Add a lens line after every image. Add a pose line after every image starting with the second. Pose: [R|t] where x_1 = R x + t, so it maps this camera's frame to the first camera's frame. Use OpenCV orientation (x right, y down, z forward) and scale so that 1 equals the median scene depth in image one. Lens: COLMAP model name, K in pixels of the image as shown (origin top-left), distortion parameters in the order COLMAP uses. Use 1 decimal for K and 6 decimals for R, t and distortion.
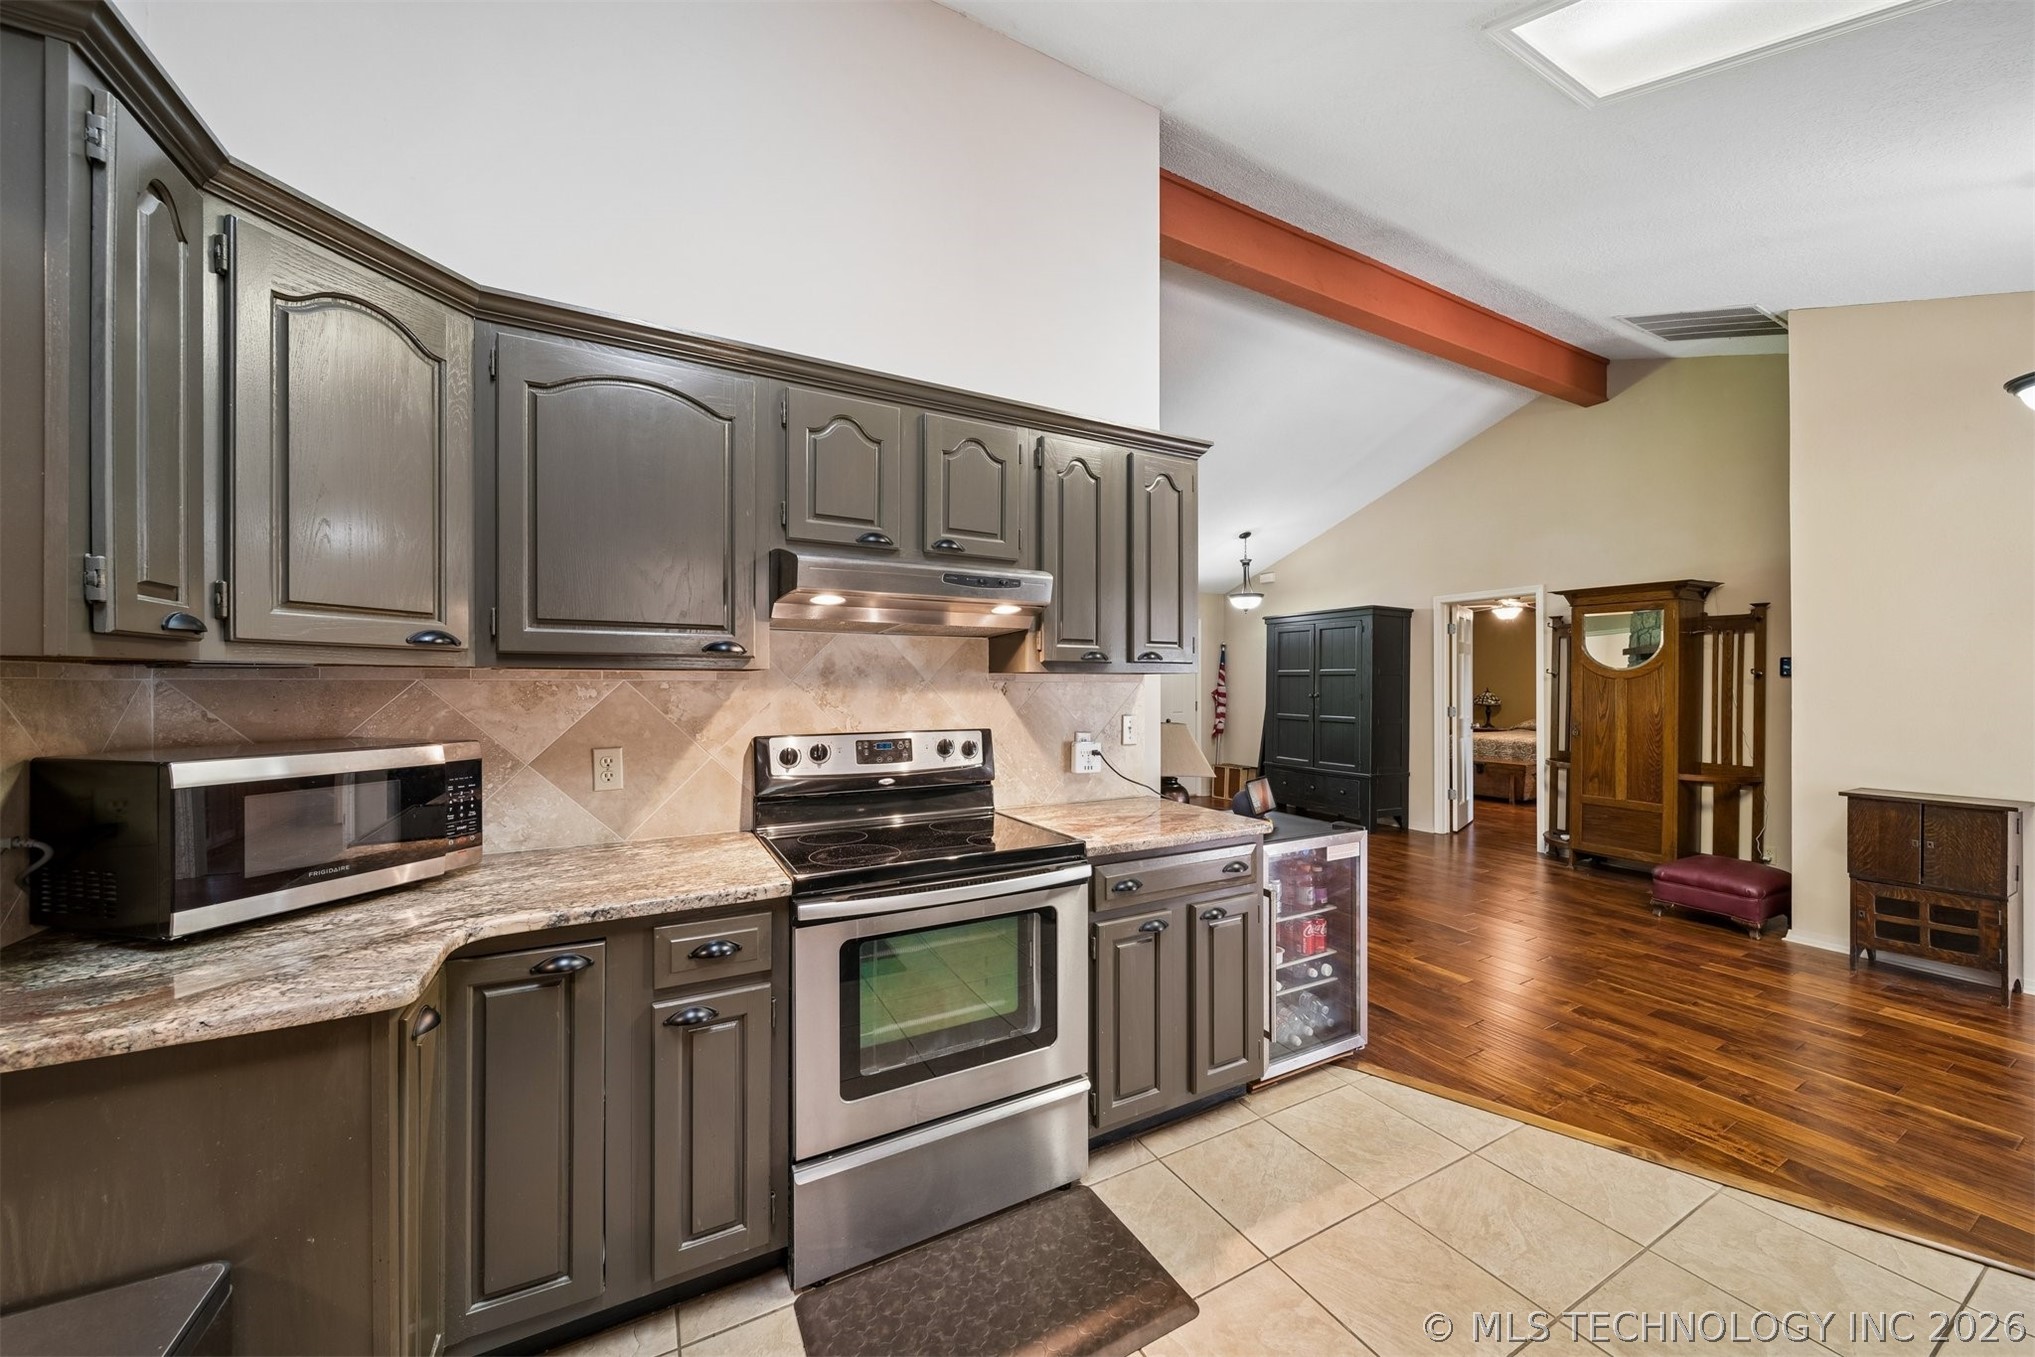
lens RADIAL K [[718.9, 0, 1024.2], [0, 718.9, 688.1], [0, 0, 1]] dist [0.000682, -0.001017]
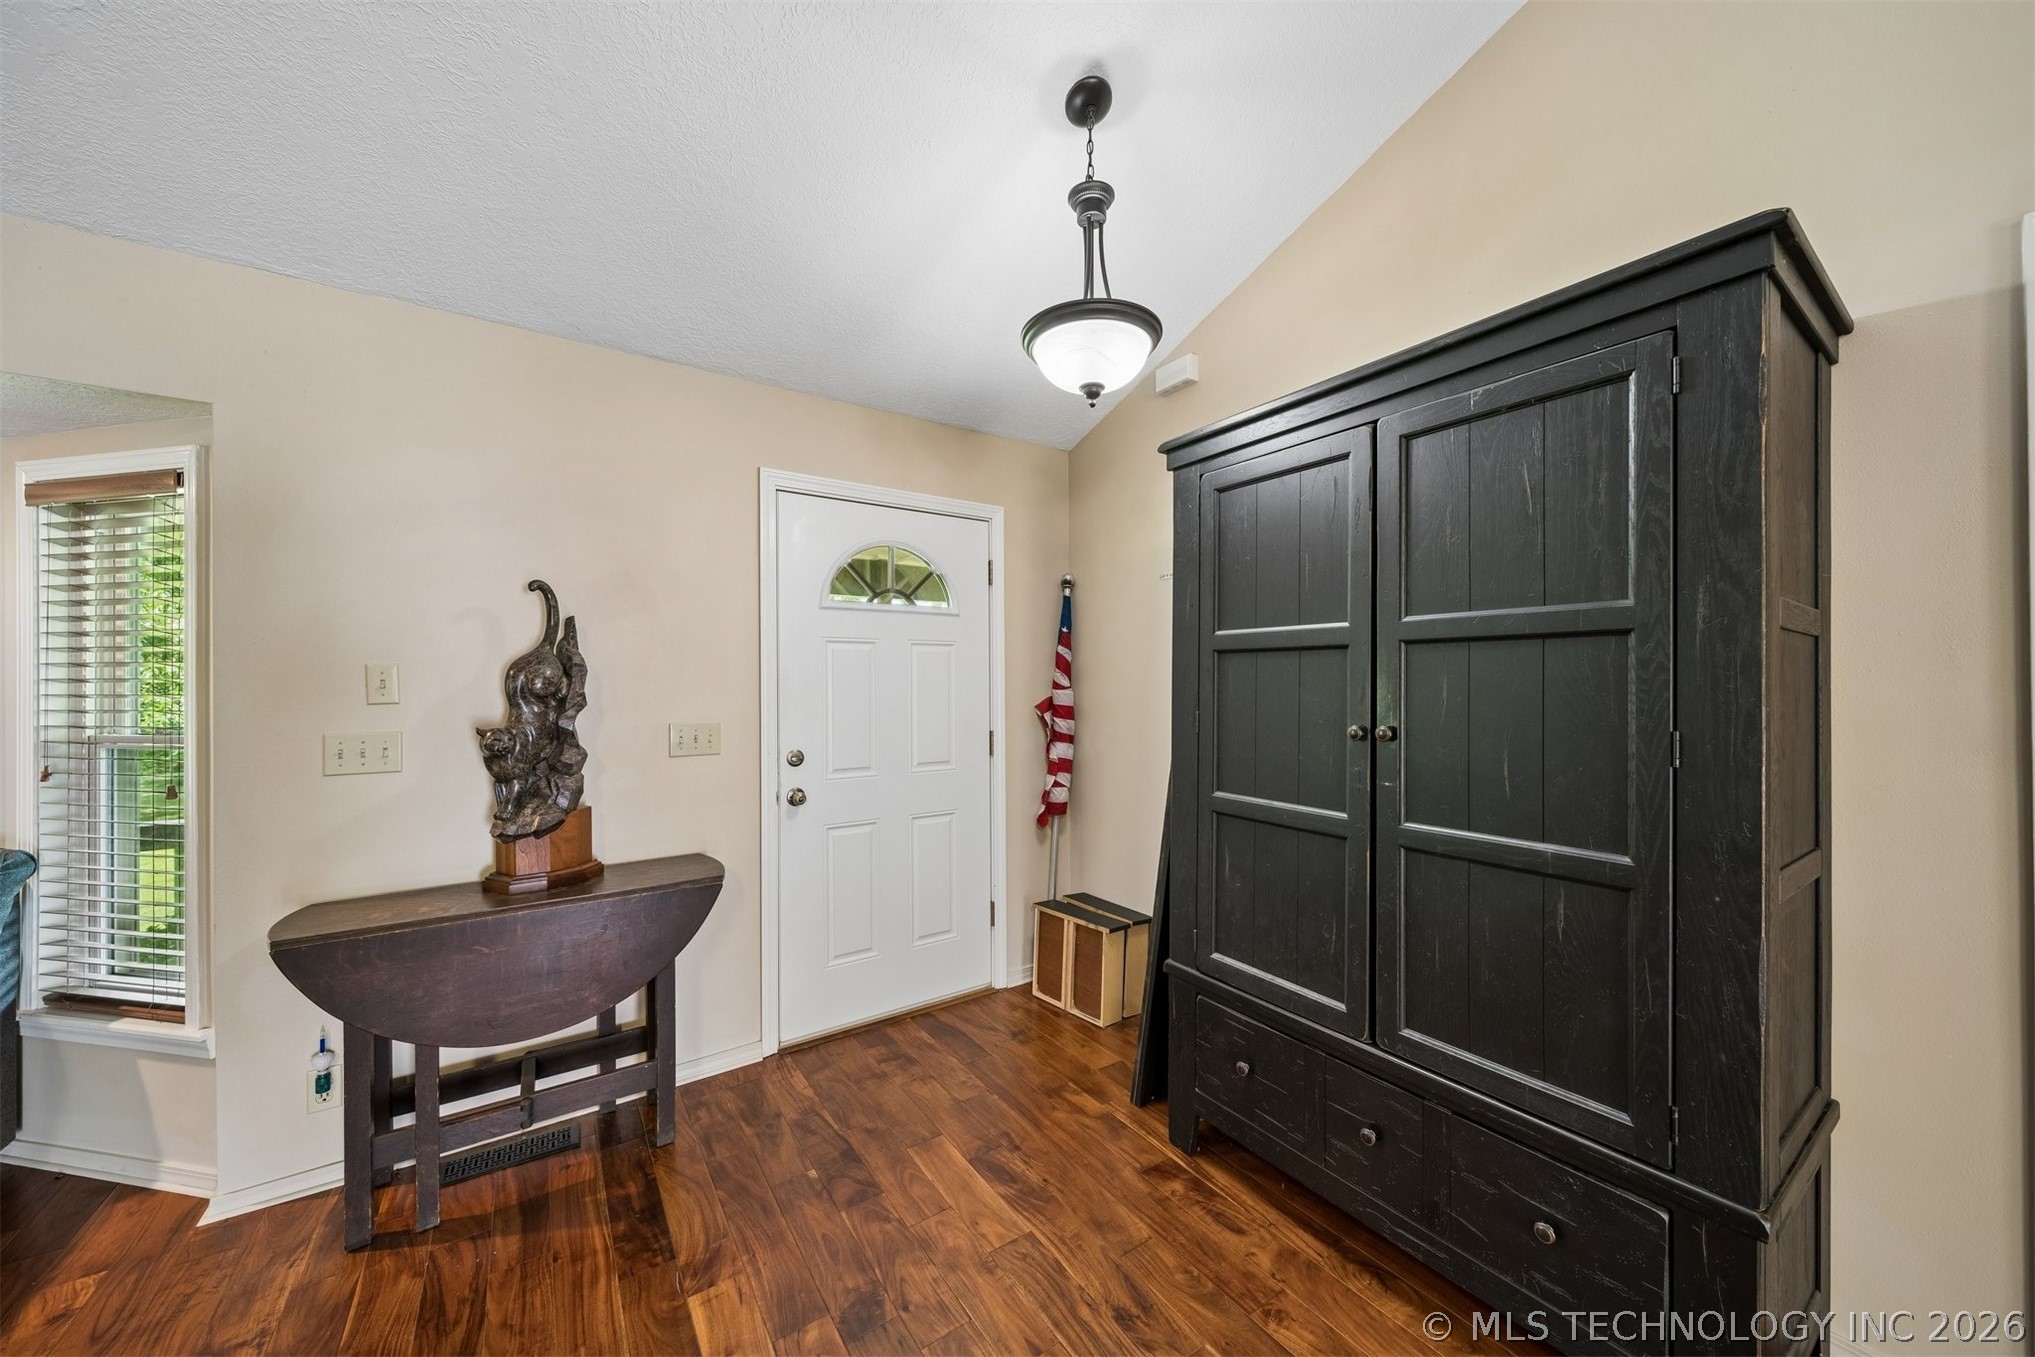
lens RADIAL K [[718.9, 0, 1026.2], [0, 718.9, 684.9], [0, 0, 1]] dist [0.000682, -0.001017]
pose [[0.994180, -0.003366, 0.107681, 0.453778], [0.003930, 0.999980, -0.005022, -0.006059], [-0.107662, 0.005416, 0.994173, 1.322698]]
